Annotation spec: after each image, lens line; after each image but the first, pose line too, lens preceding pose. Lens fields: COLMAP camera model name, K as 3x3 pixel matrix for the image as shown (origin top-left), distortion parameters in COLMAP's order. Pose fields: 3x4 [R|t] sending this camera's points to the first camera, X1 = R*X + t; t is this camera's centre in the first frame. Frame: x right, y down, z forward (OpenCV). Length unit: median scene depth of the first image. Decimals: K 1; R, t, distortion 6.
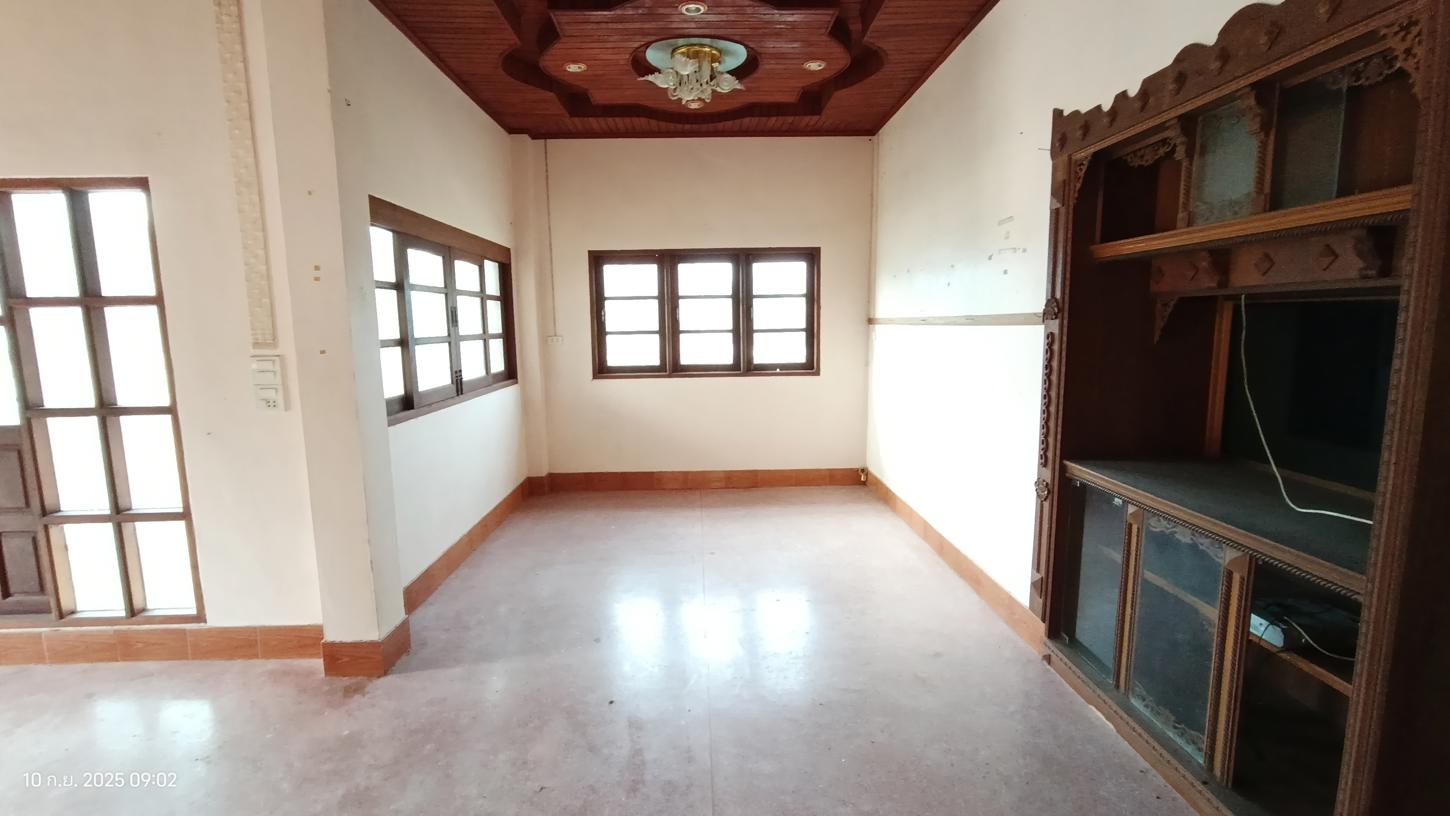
lens RADIAL K [[666.9, 0, 723.8], [0, 666.9, 416.6], [0, 0, 1]] dist [-0.027808, 0.012984]
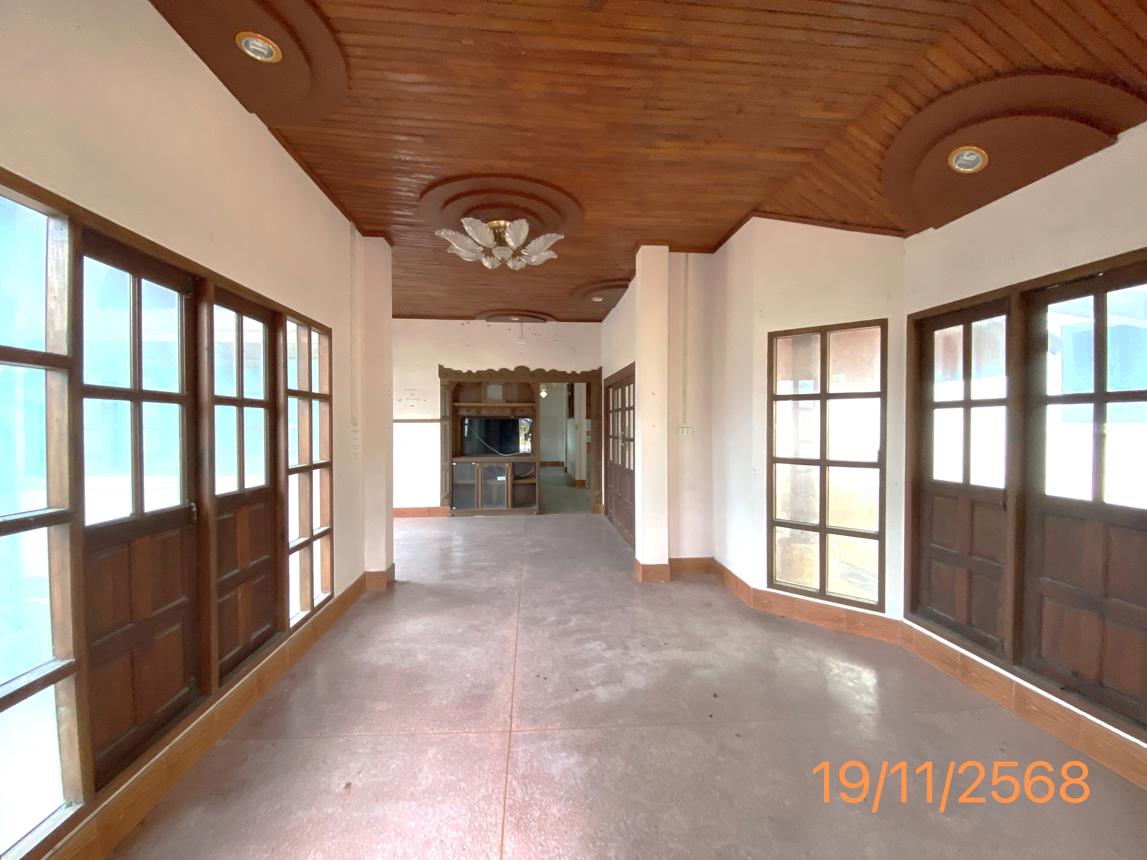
lens RADIAL K [[465.0, 0, 573.3], [0, 465.0, 425.8], [0, 0, 1]] dist [0.008162, -0.013458]
pose [[-0.064662, 0.010322, 0.997854, -1.527931], [0.139615, 0.990205, -0.001196, -0.014726], [-0.988092, 0.139238, -0.065469, 0.342239]]
